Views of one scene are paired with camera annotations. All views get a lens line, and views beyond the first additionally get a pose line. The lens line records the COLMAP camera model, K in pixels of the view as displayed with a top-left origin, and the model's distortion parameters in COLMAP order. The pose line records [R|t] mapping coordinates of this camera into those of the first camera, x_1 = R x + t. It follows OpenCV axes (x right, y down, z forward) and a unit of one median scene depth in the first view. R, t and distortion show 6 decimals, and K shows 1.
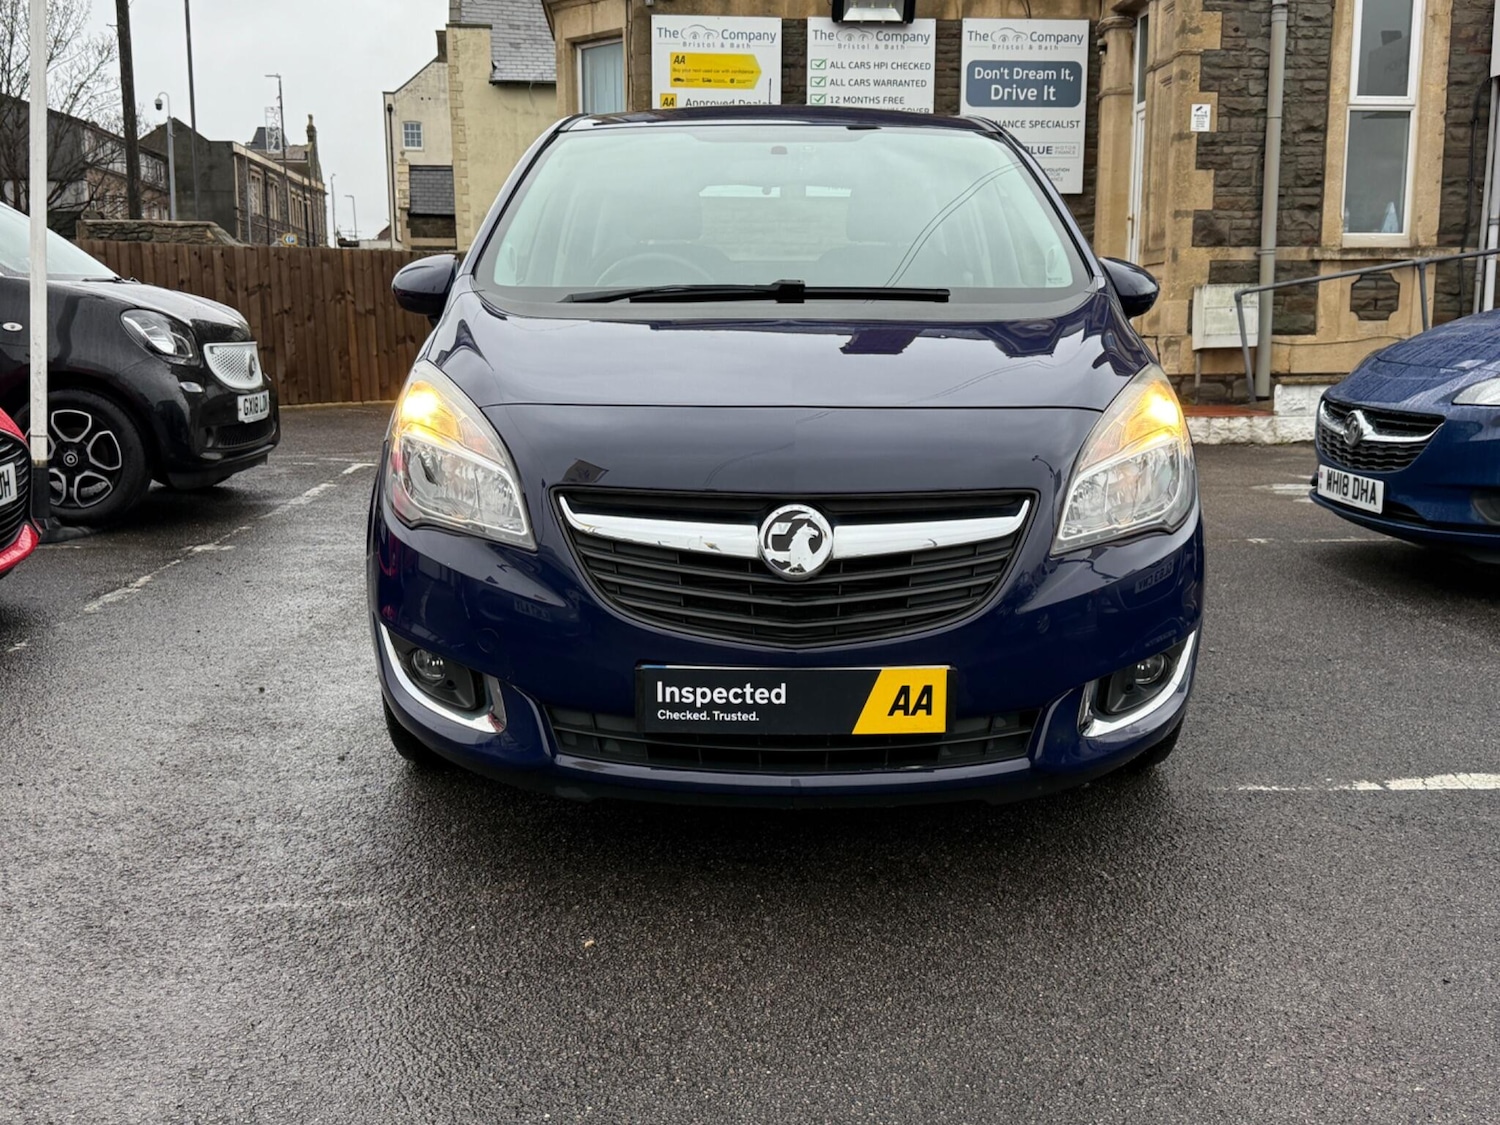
lens RADIAL K [[1515.6, 0, 753.5], [0, 1515.6, 582.5], [0, 0, 1]] dist [0.164924, -0.264393]
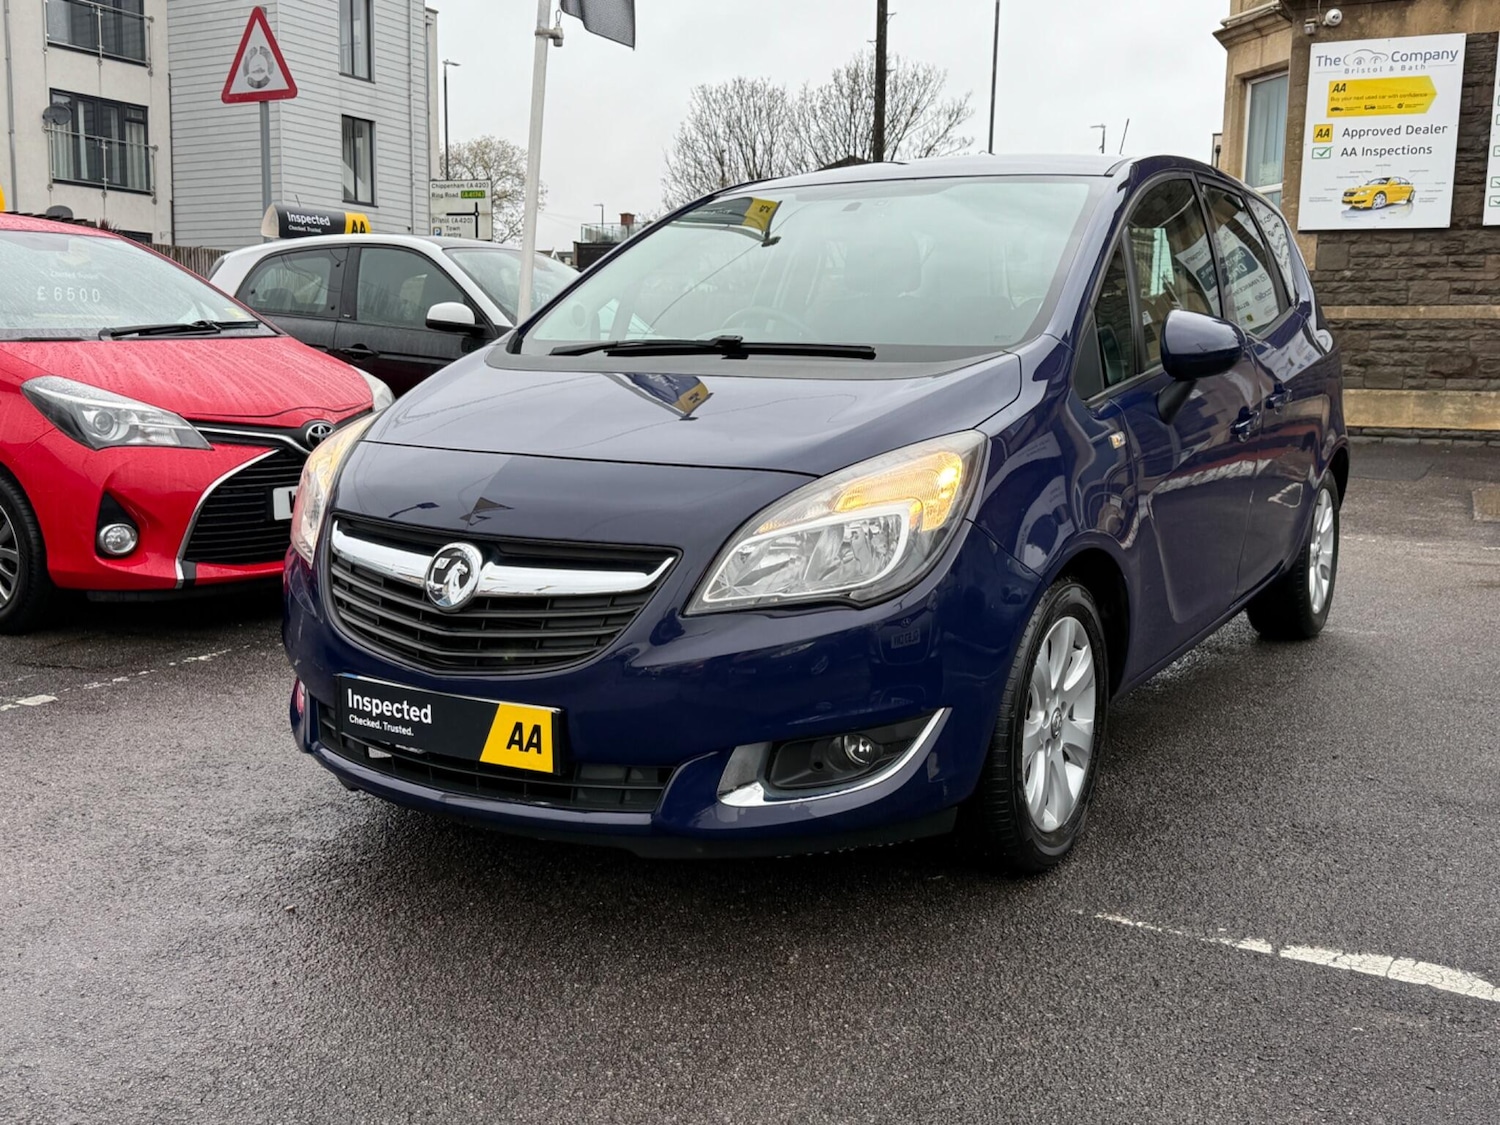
lens RADIAL K [[1538.5, 0, 741.6], [0, 1538.5, 559.5], [0, 0, 1]] dist [0.142892, -0.240530]
pose [[0.849230, 0.086373, -0.520911, 0.566670], [-0.108079, 0.994077, -0.011369, -0.035374], [0.516844, 0.065954, 0.853535, 0.116079]]
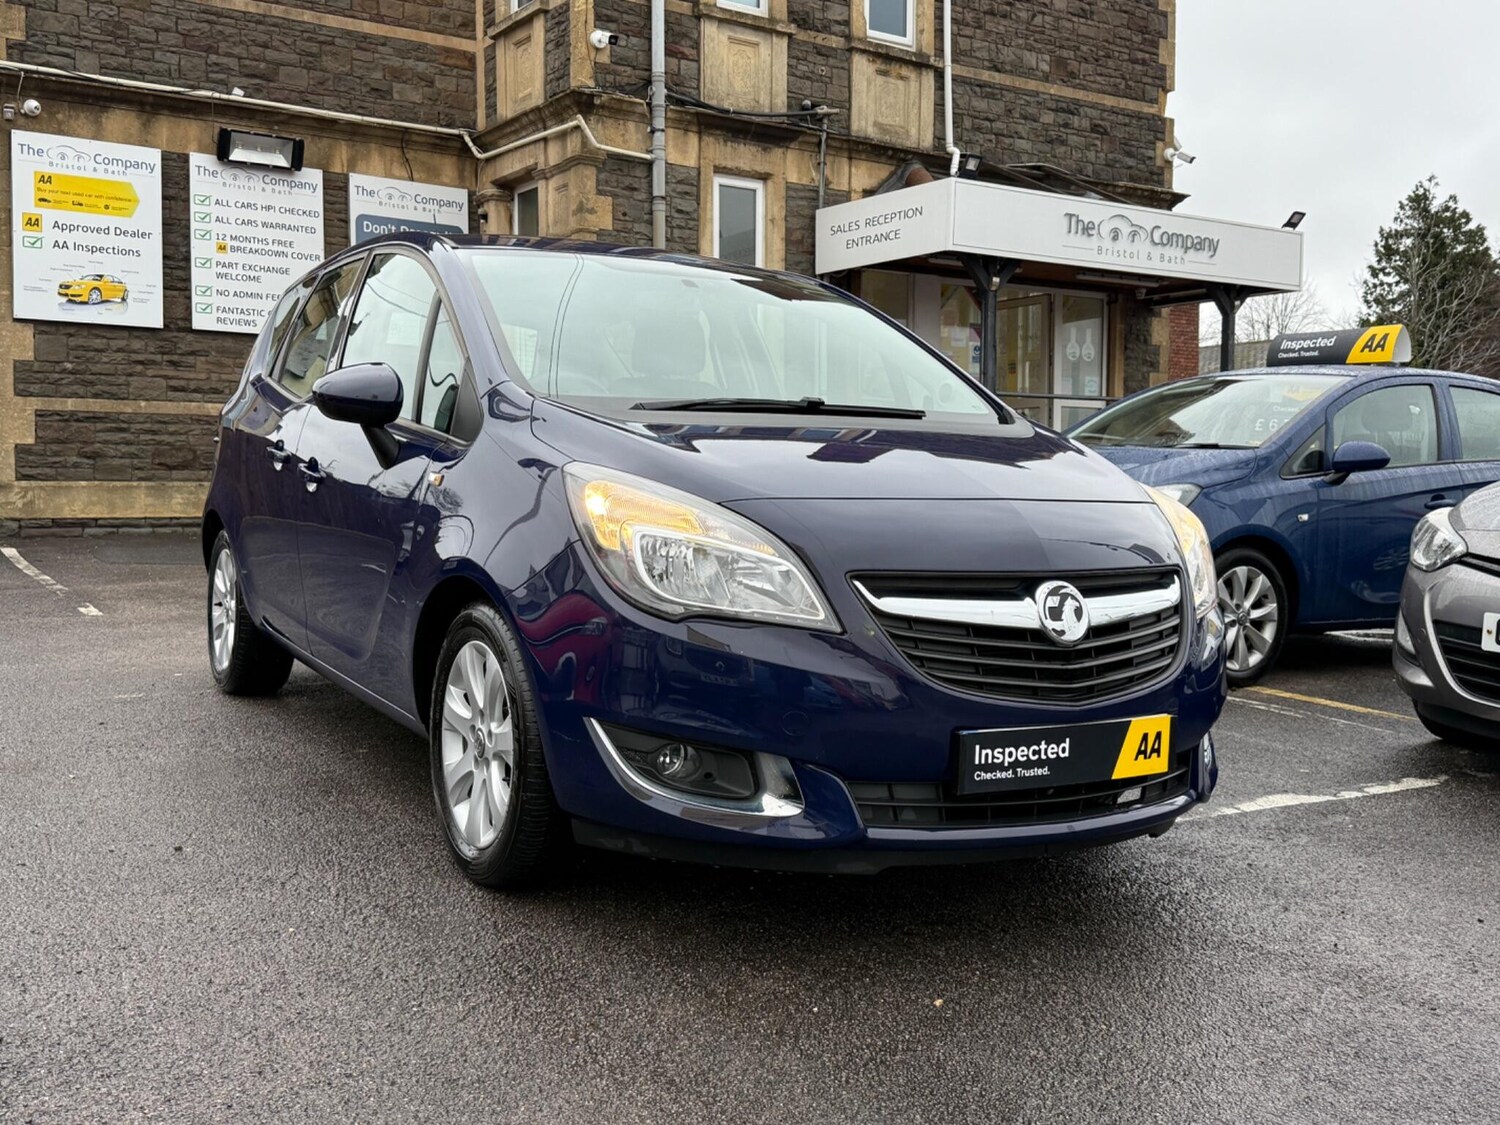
lens RADIAL K [[1538.5, 0, 741.6], [0, 1538.5, 559.5], [0, 0, 1]] dist [0.142892, -0.240530]
pose [[0.866732, -0.016695, 0.498495, -0.554043], [0.075396, 0.992340, -0.097857, 0.021107], [-0.493043, 0.122400, 0.861352, 0.079780]]
